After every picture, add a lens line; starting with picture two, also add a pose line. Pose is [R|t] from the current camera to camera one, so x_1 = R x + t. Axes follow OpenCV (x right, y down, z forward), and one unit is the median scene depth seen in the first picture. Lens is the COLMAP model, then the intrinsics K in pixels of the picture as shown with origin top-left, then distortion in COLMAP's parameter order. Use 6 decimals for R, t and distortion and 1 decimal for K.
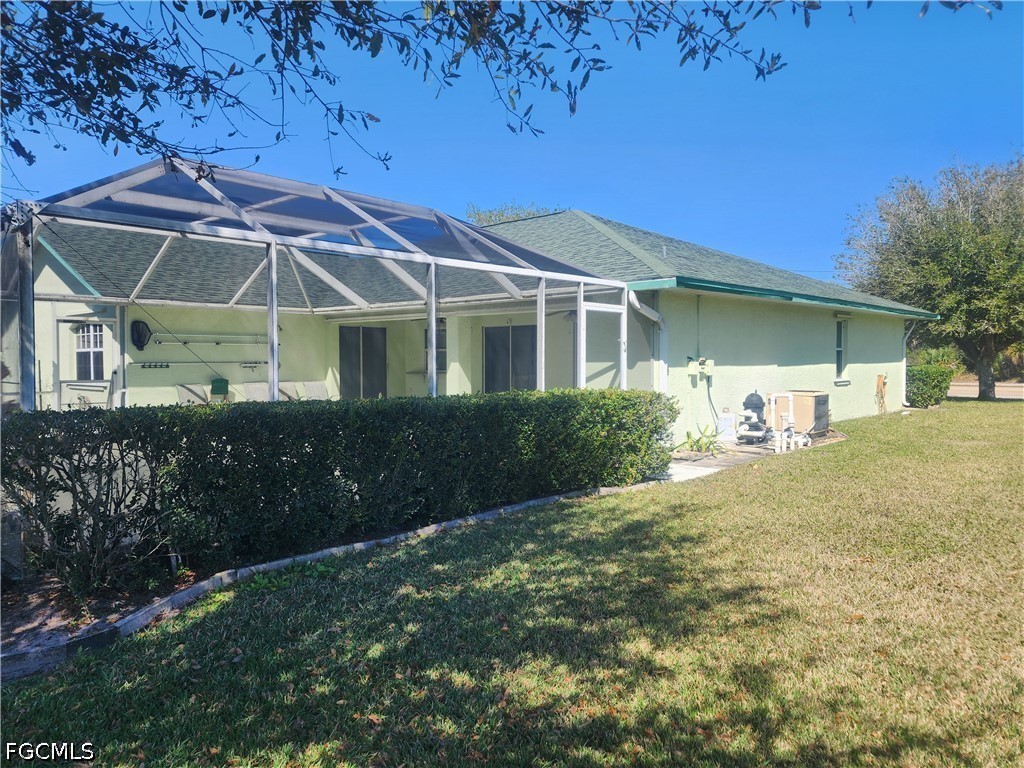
lens RADIAL K [[717.1, 0, 503.8], [0, 717.1, 367.4], [0, 0, 1]] dist [0.072809, -0.059745]
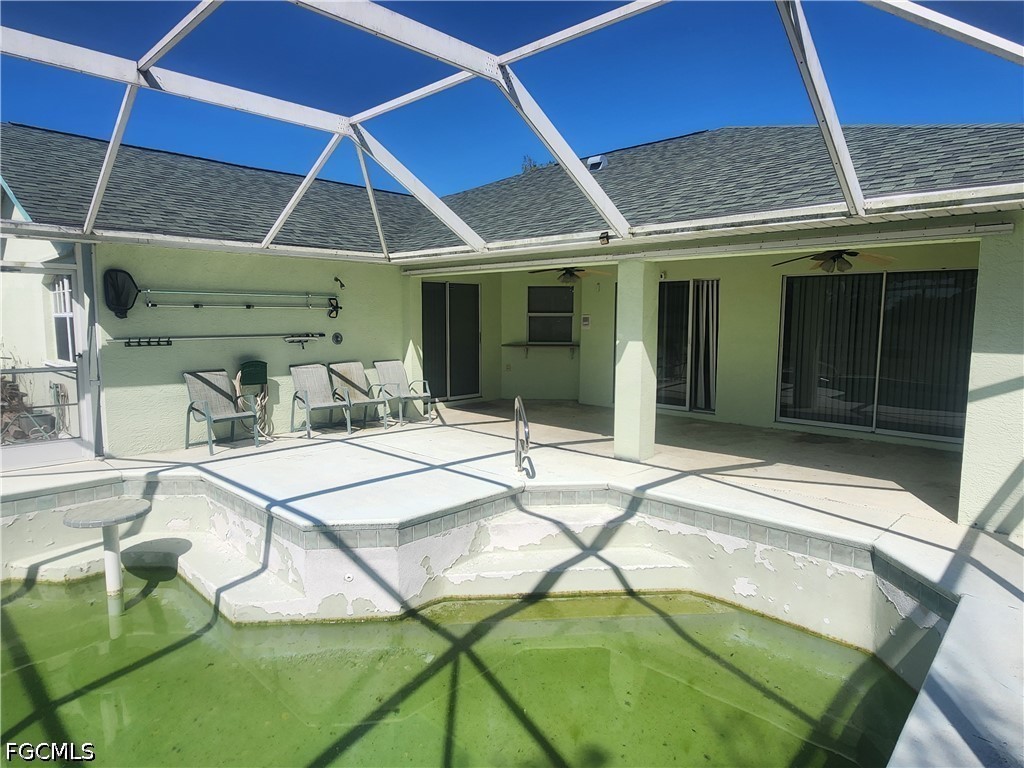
lens RADIAL K [[606.2, 0, 507.0], [0, 606.2, 379.4], [0, 0, 1]] dist [0.000488, -0.001089]
pose [[0.999721, 0.008316, -0.022120, -0.150982], [-0.006196, 0.995531, 0.094230, -0.020610], [0.022805, -0.094066, 0.995305, 0.459172]]
